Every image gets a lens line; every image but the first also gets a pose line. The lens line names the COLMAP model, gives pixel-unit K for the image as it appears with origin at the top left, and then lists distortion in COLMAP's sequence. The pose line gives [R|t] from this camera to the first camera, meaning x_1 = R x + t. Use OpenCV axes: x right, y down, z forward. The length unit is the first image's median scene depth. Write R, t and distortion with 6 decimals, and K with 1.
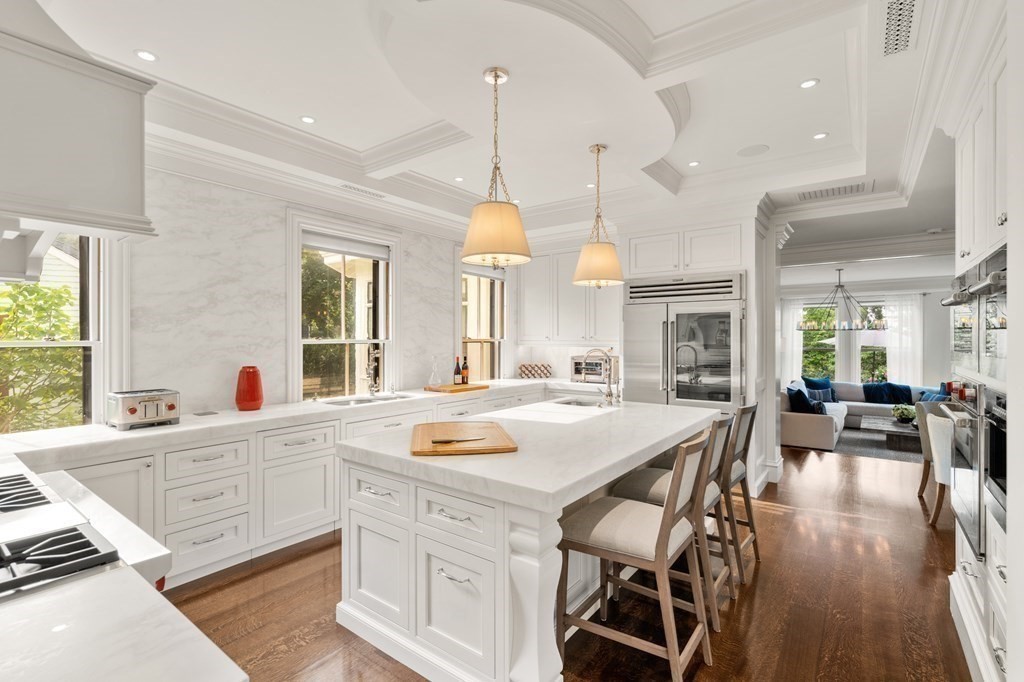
lens RADIAL K [[476.3, 0, 512.9], [0, 476.3, 335.5], [0, 0, 1]] dist [-0.000537, 0.000090]
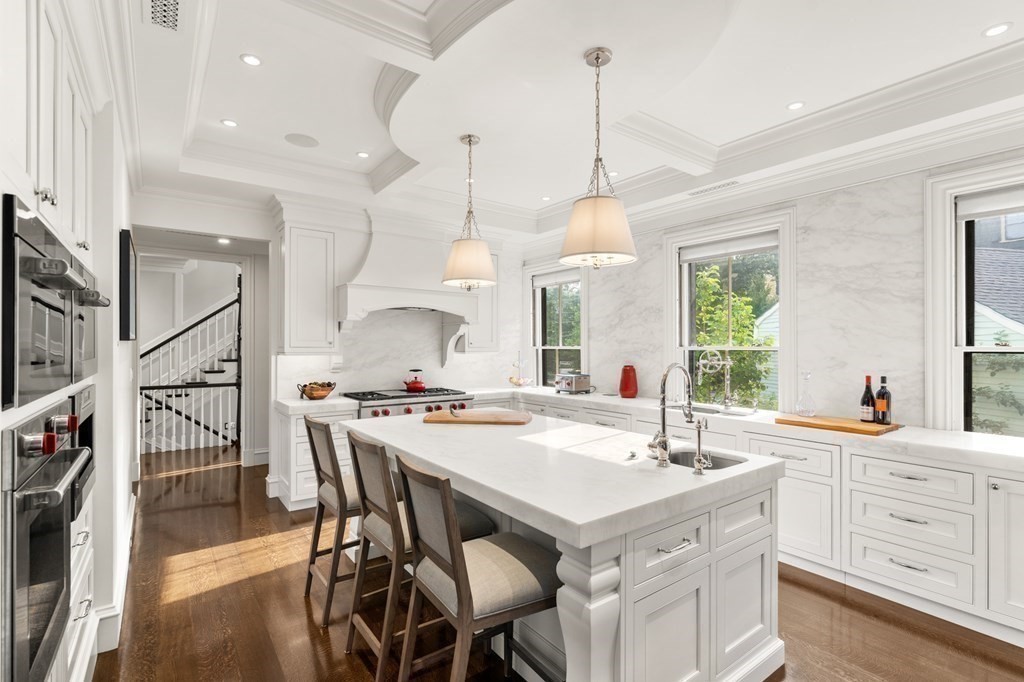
lens RADIAL K [[467.4, 0, 512.0], [0, 467.4, 341.0], [0, 0, 1]] dist [0.000378, 0.000178]
pose [[-0.277563, -0.004158, -0.960698, 0.773682], [0.009757, 0.999927, -0.007147, 0.001027], [0.960658, -0.011357, -0.277502, 0.988362]]
